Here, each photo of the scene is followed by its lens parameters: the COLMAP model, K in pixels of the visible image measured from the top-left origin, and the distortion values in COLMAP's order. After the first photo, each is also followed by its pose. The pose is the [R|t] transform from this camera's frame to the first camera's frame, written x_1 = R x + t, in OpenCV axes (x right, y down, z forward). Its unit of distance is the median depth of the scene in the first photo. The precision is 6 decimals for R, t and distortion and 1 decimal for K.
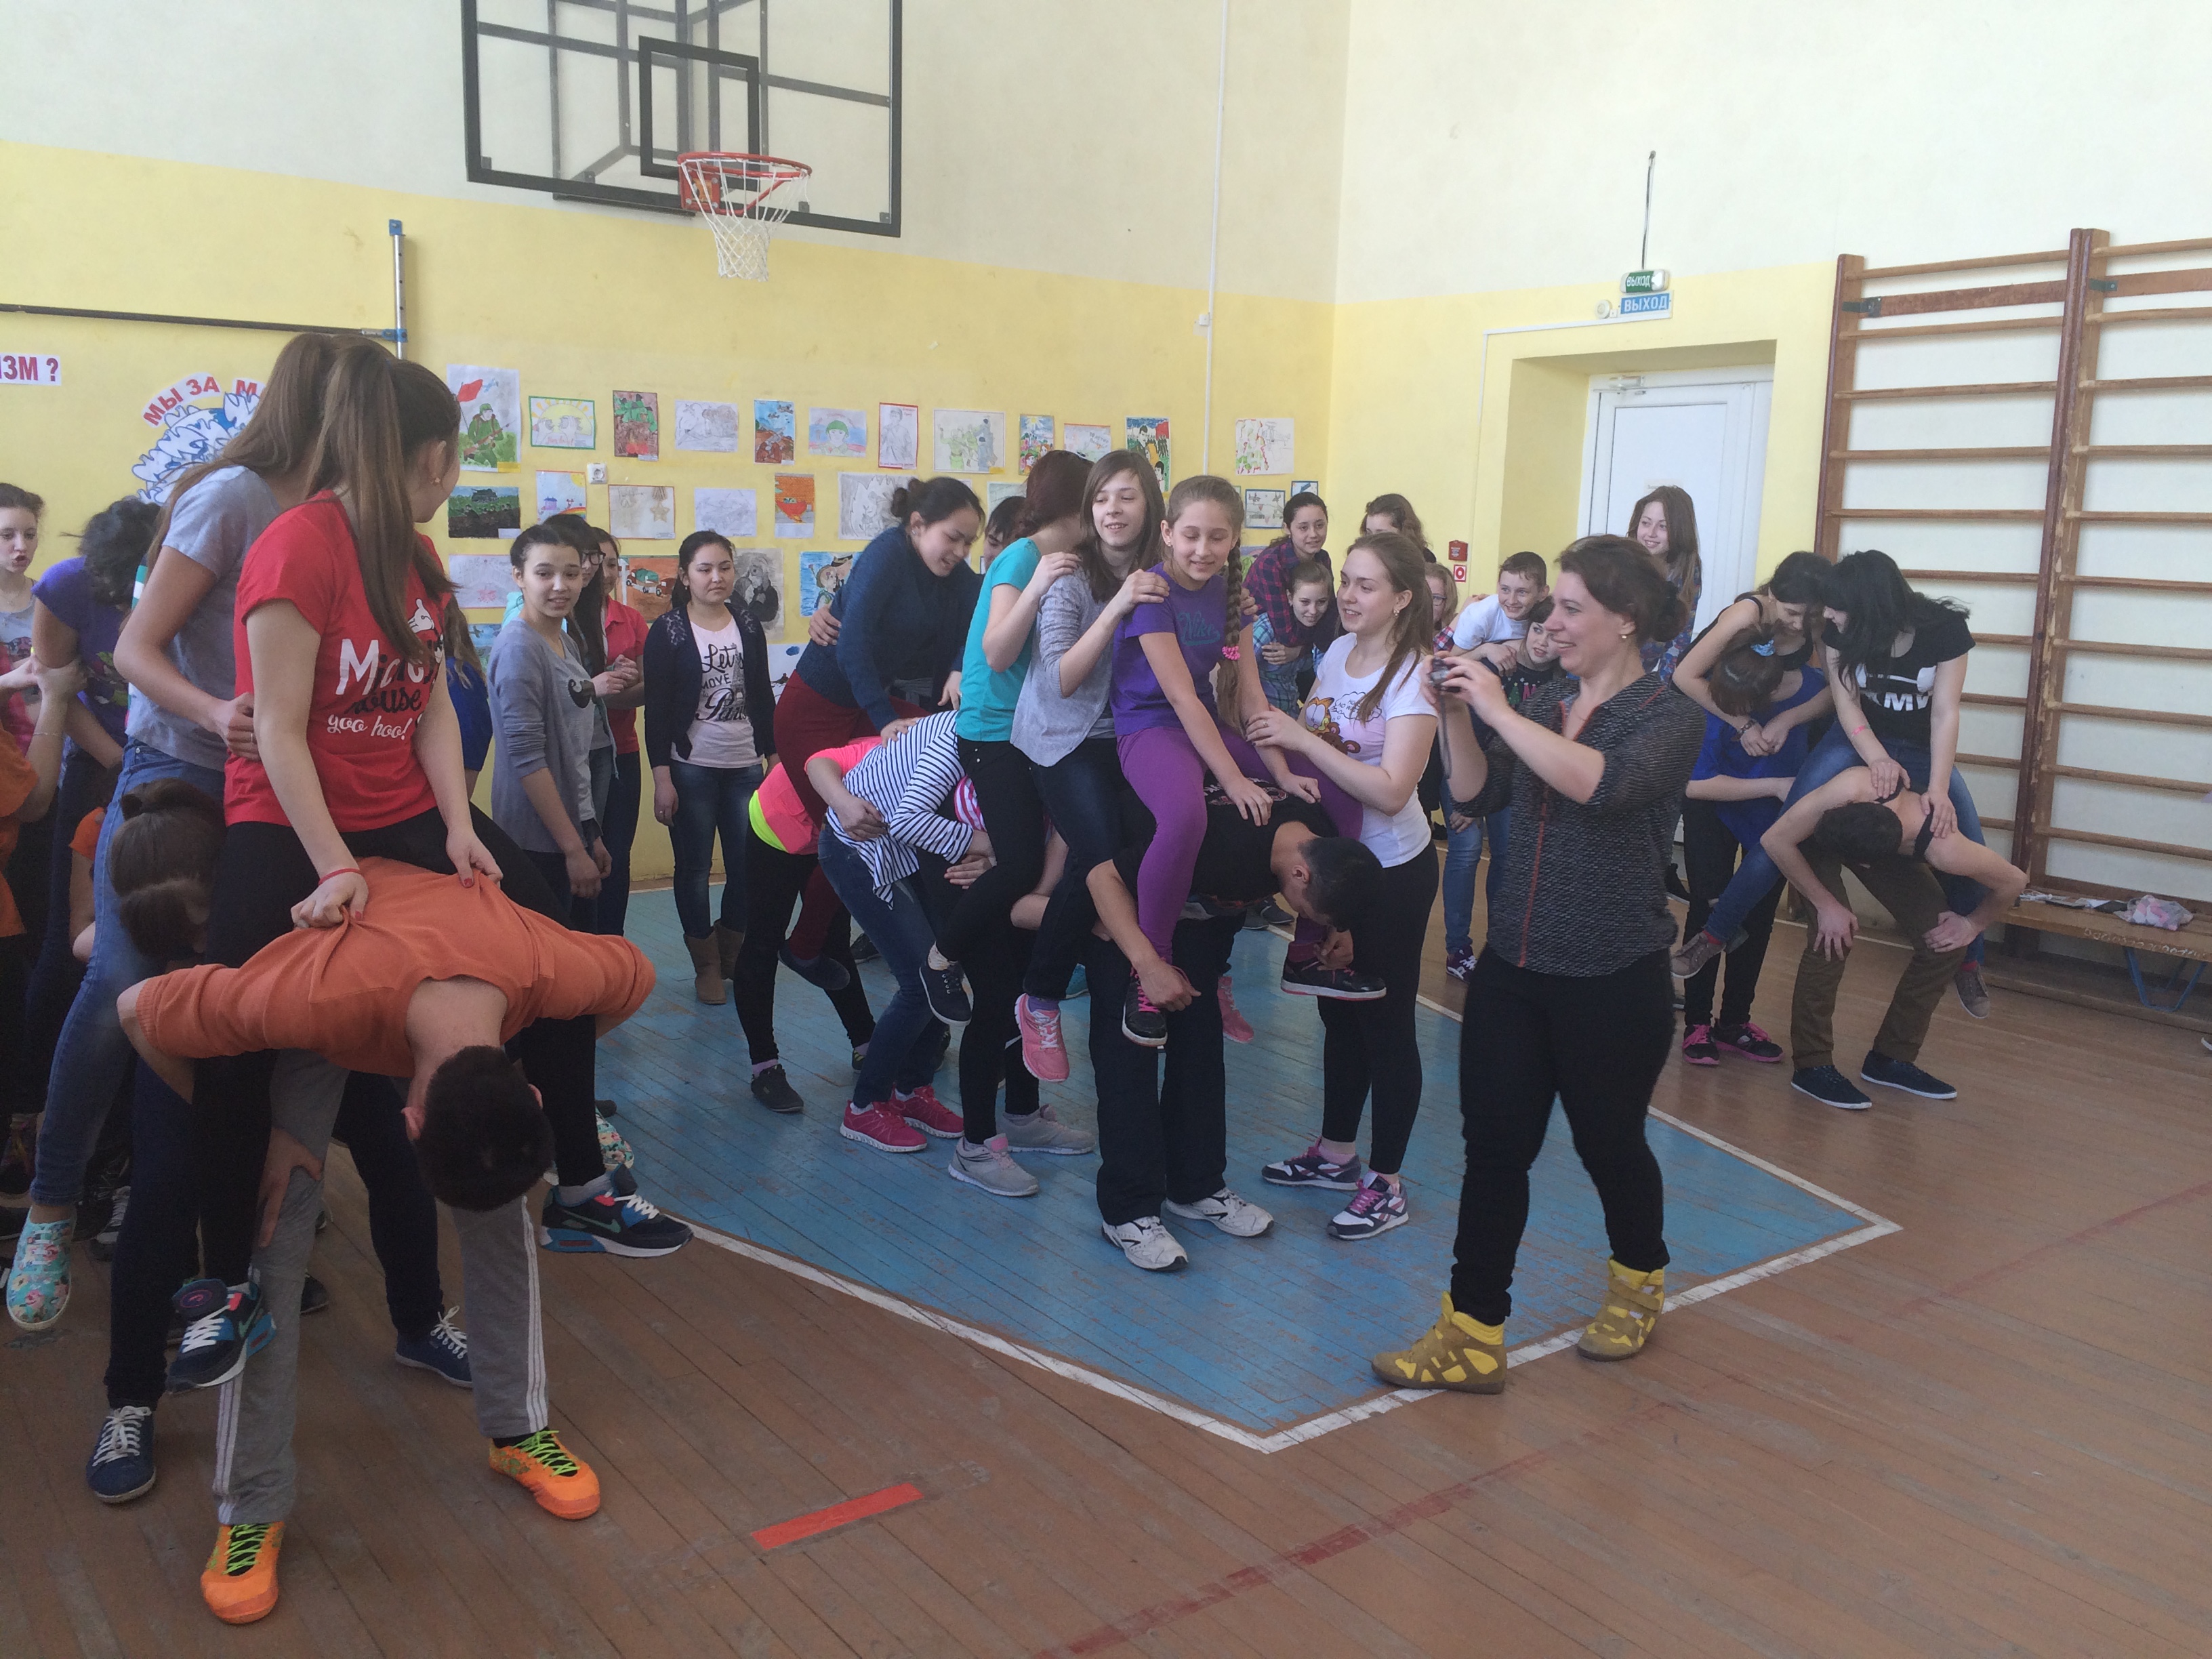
lens RADIAL K [[1919.4, 0, 1111.9], [0, 1919.4, 828.5], [0, 0, 1]] dist [0.087570, -0.116392]
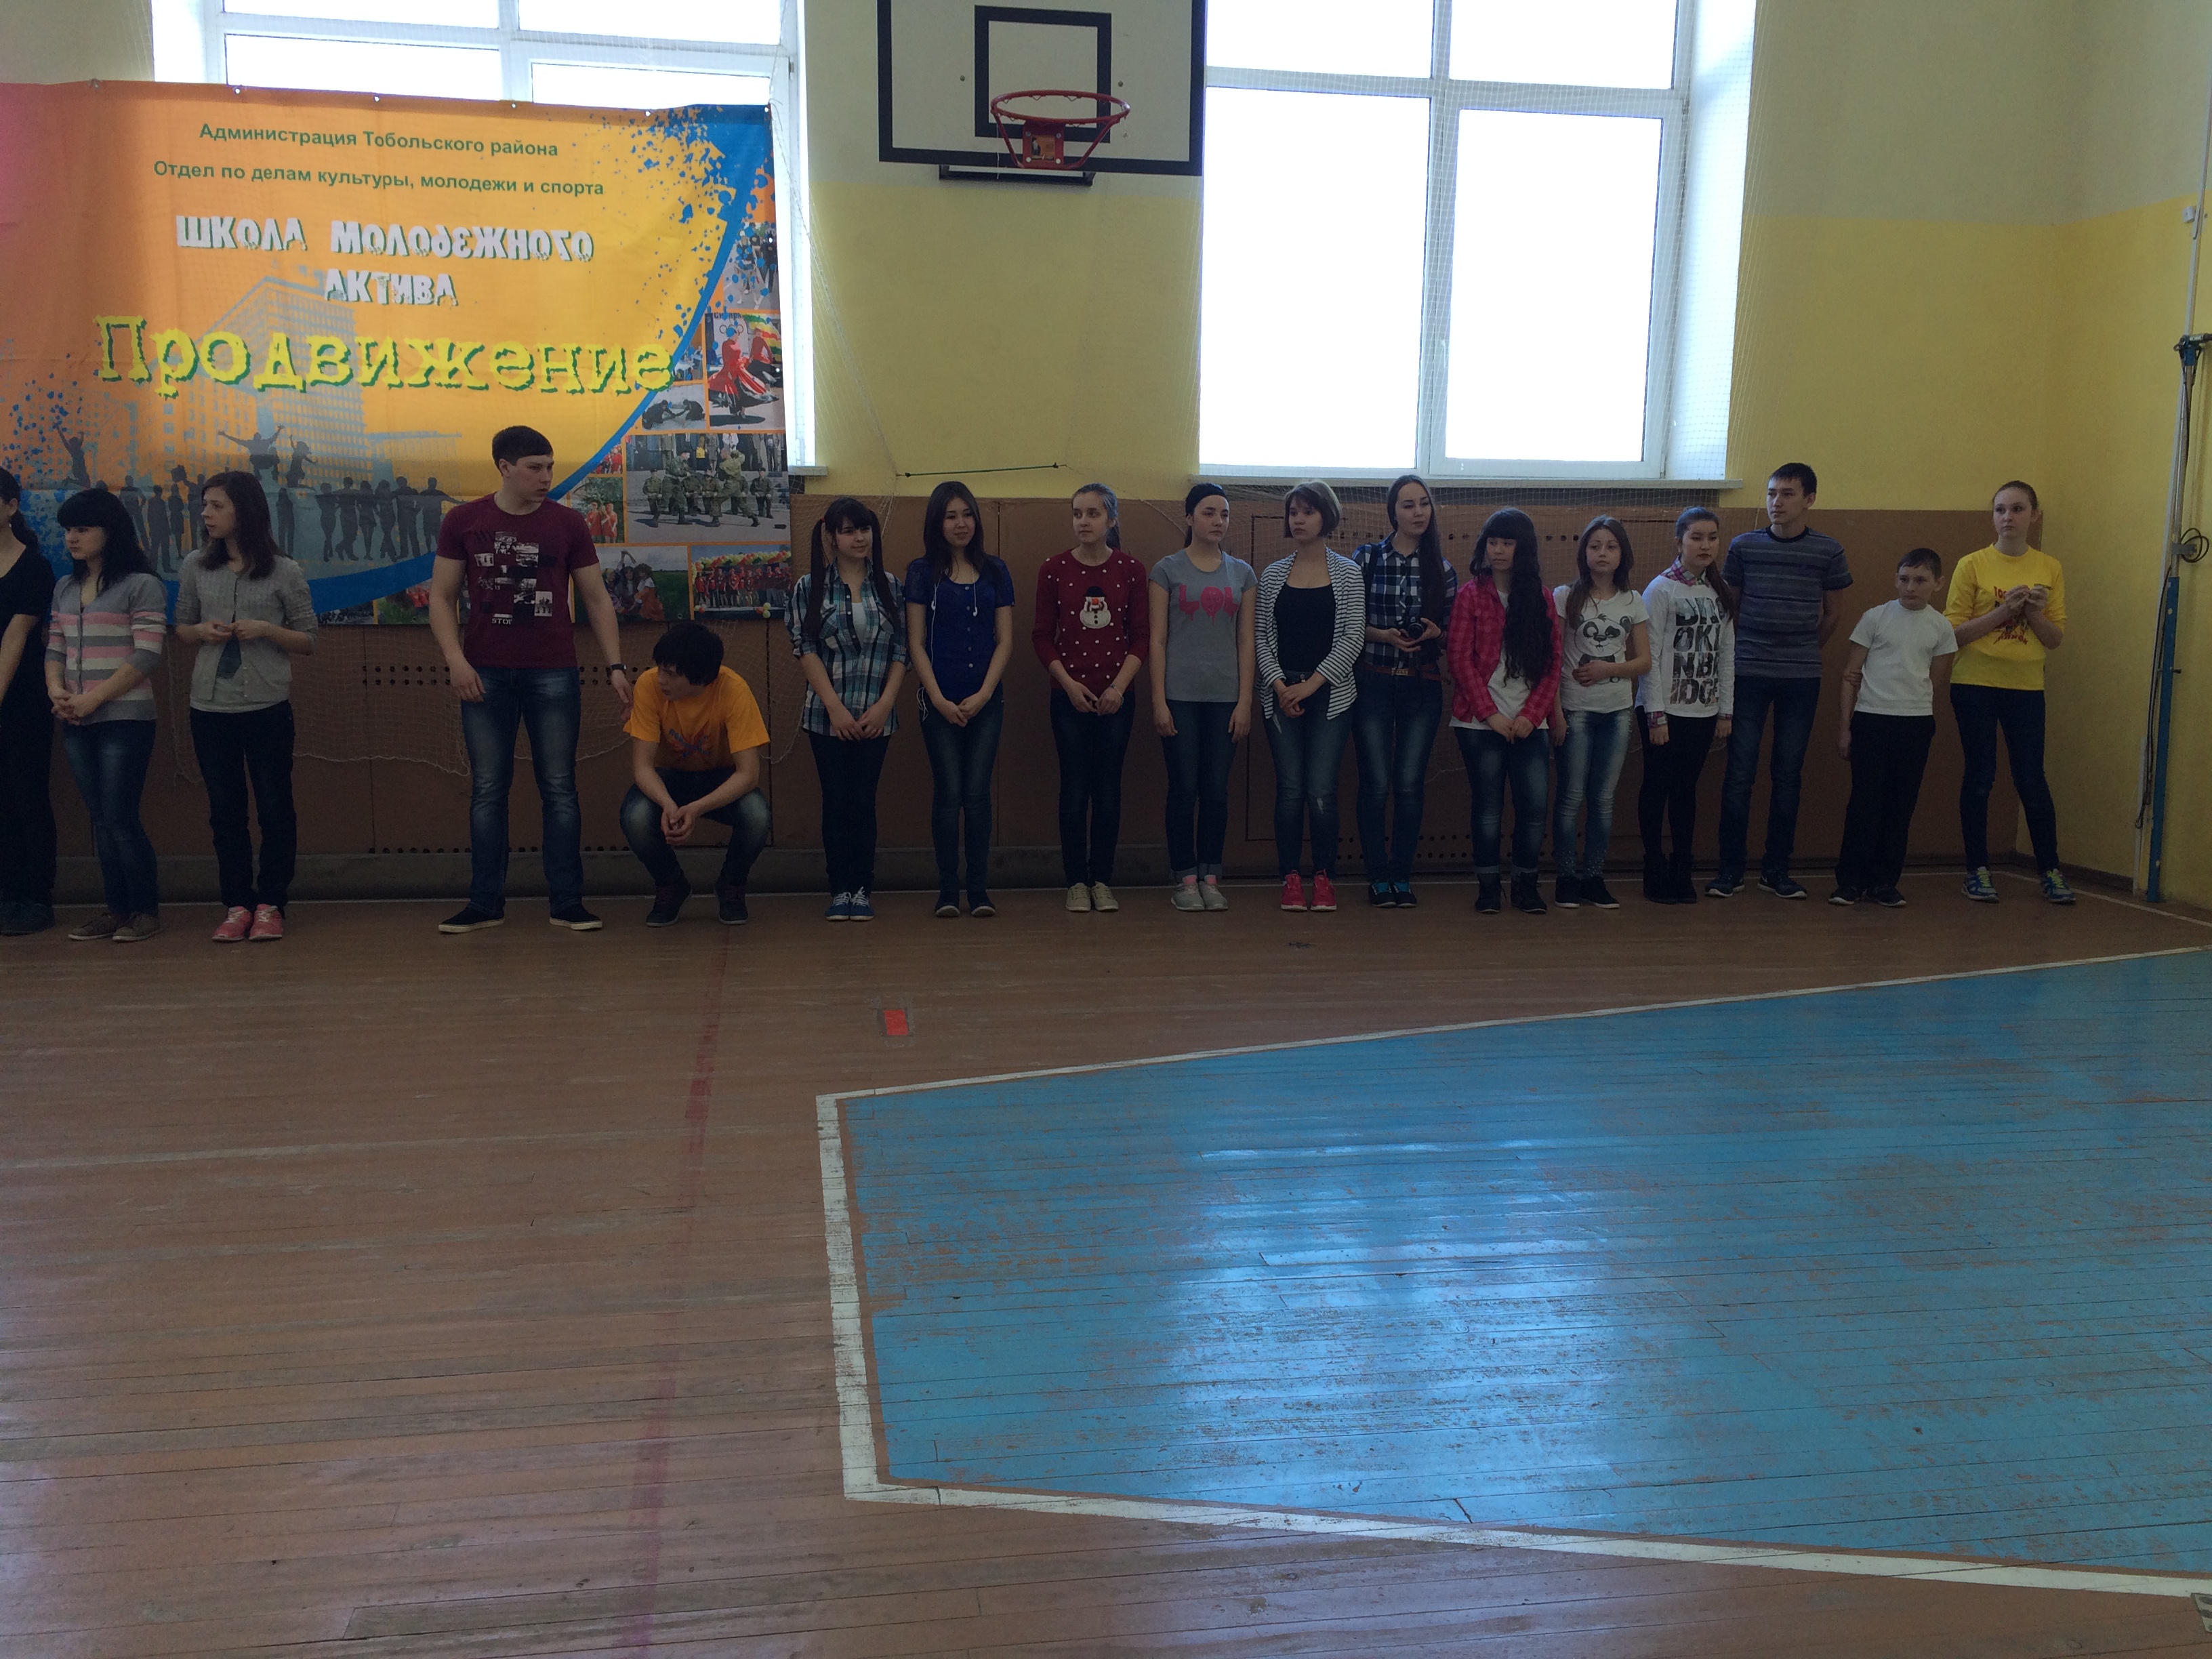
lens RADIAL K [[1919.4, 0, 1110.7], [0, 1919.4, 822.2], [0, 0, 1]] dist [0.087570, -0.116392]
pose [[-0.461776, 0.090415, -0.882377, 1.144082], [-0.170772, 0.967118, 0.188469, -0.162274], [0.870402, 0.237716, -0.431151, 1.662606]]
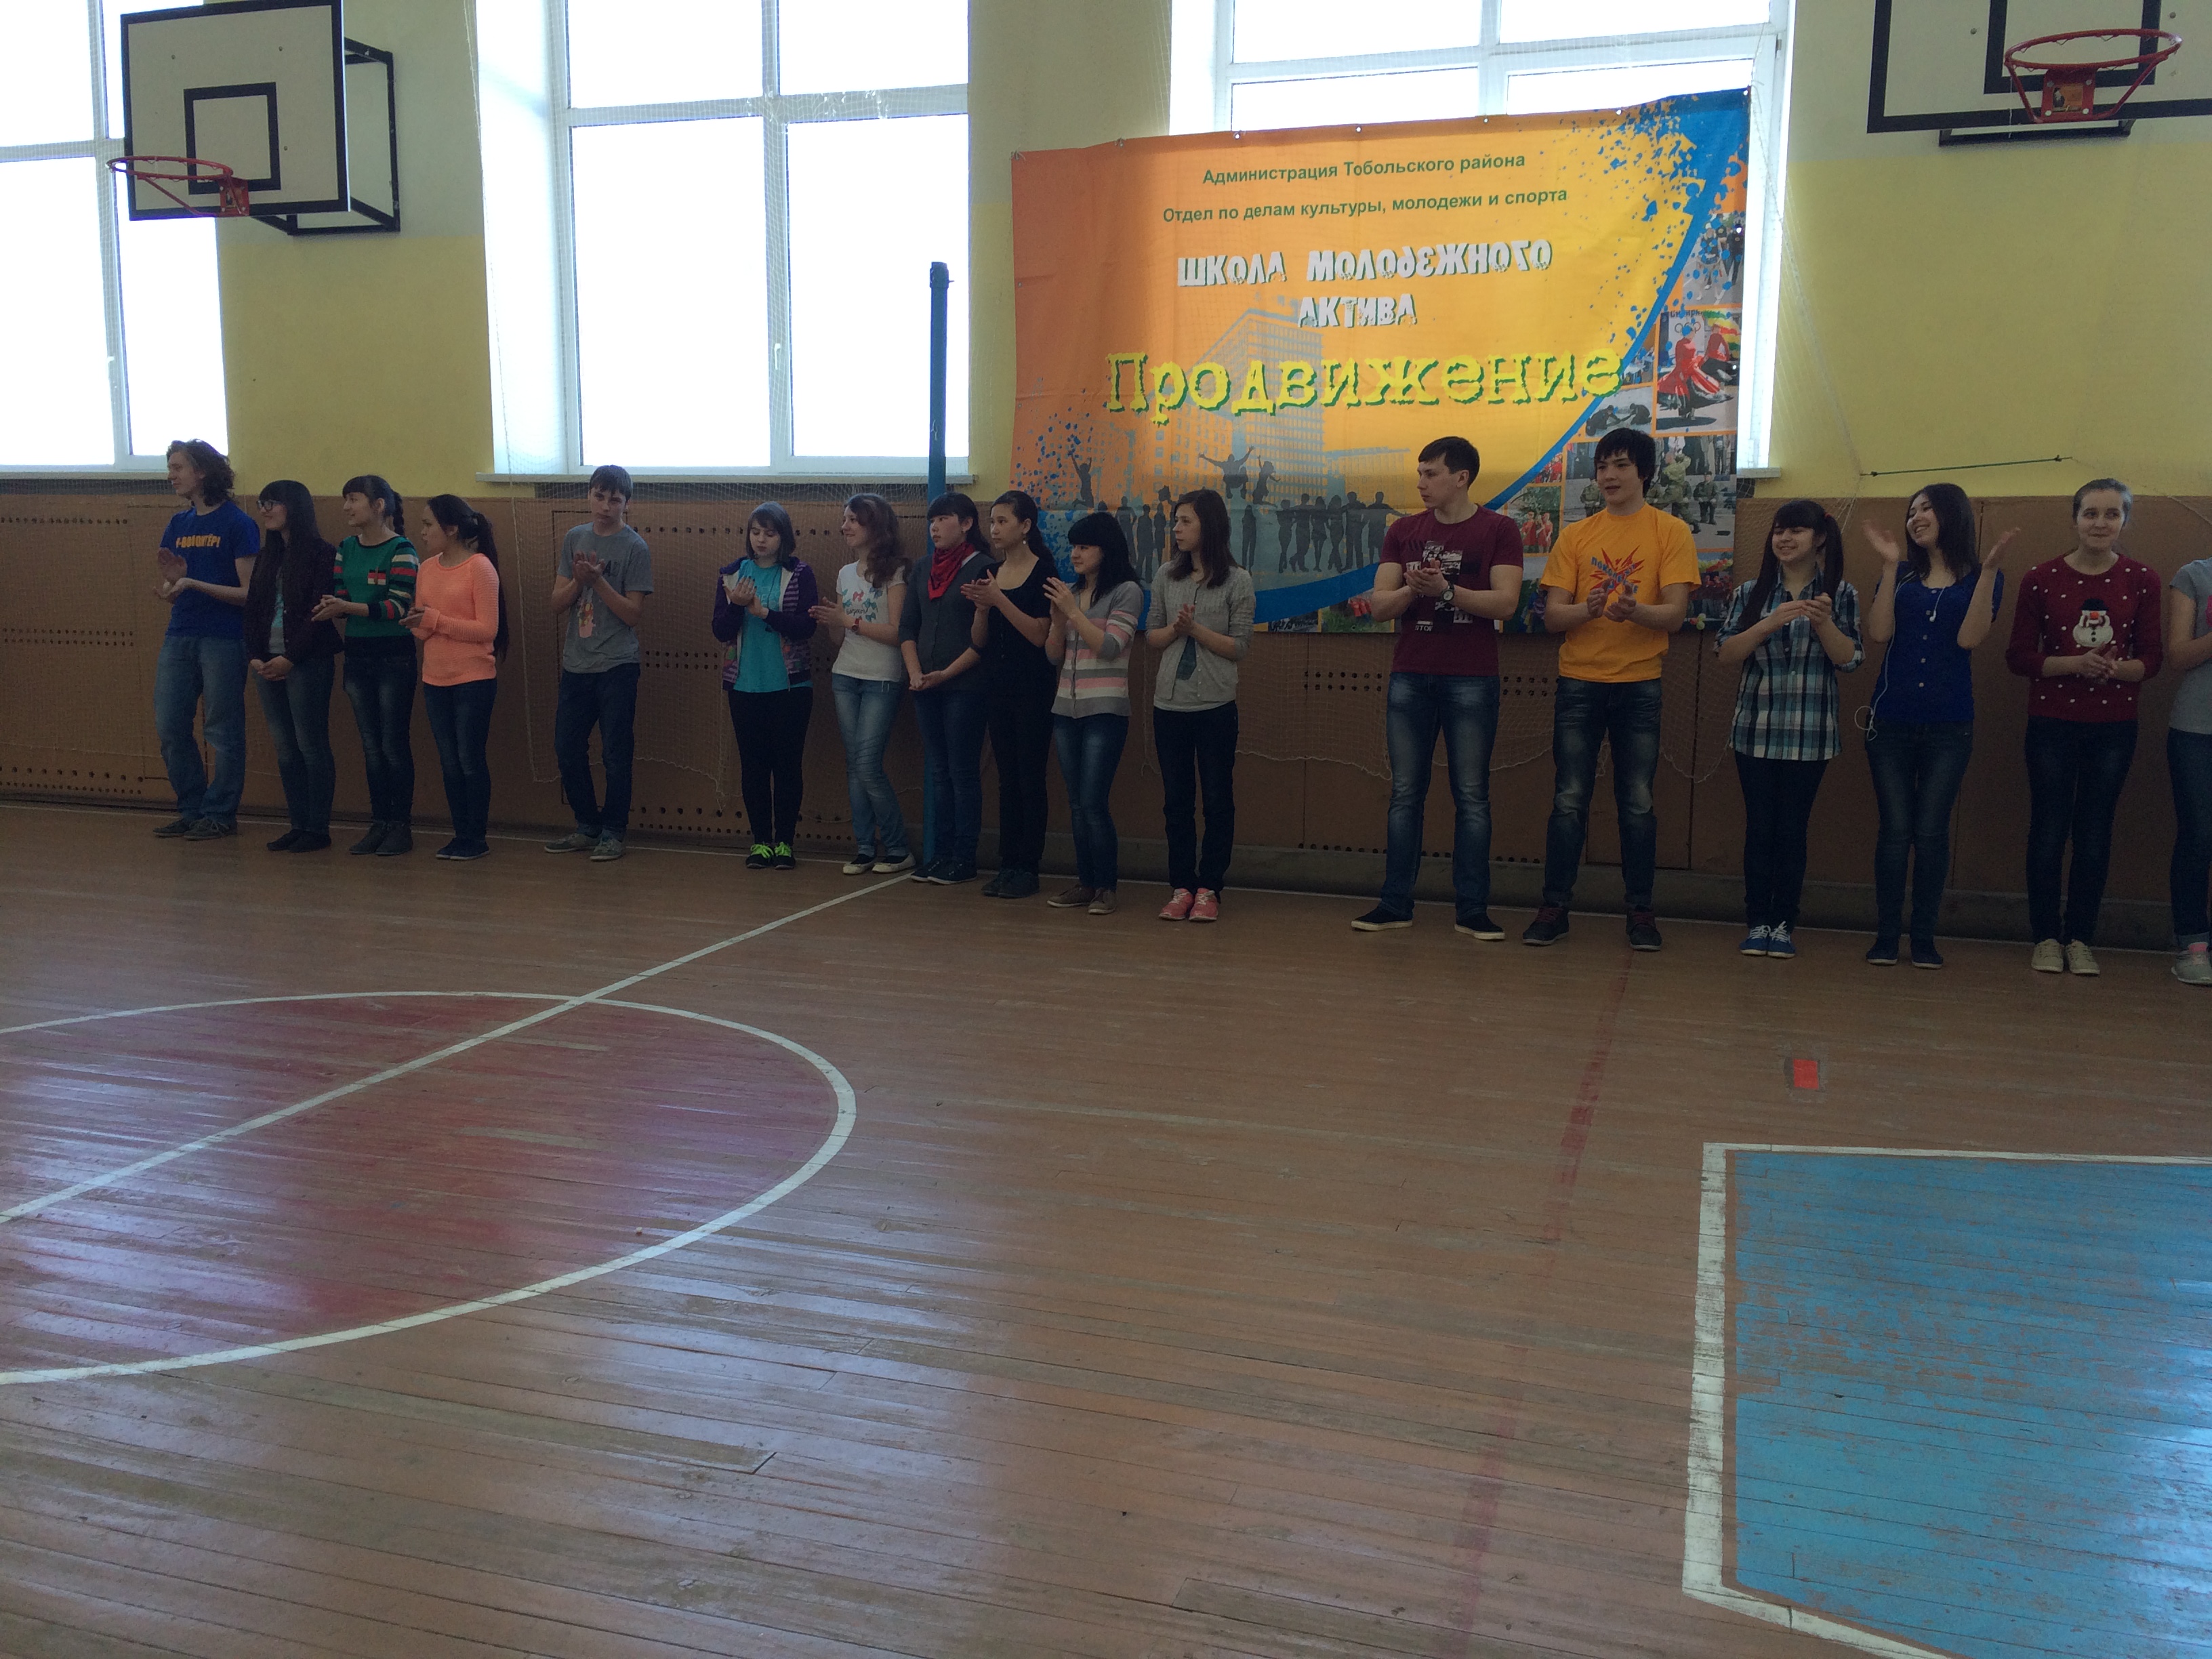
lens RADIAL K [[1919.4, 0, 1095.0], [0, 1919.4, 834.3], [0, 0, 1]] dist [0.087570, -0.116392]
pose [[-0.824098, 0.046394, -0.564544, 1.100154], [-0.126323, 0.956489, 0.263005, -0.162824], [0.552182, 0.288057, -0.782380, 1.659438]]
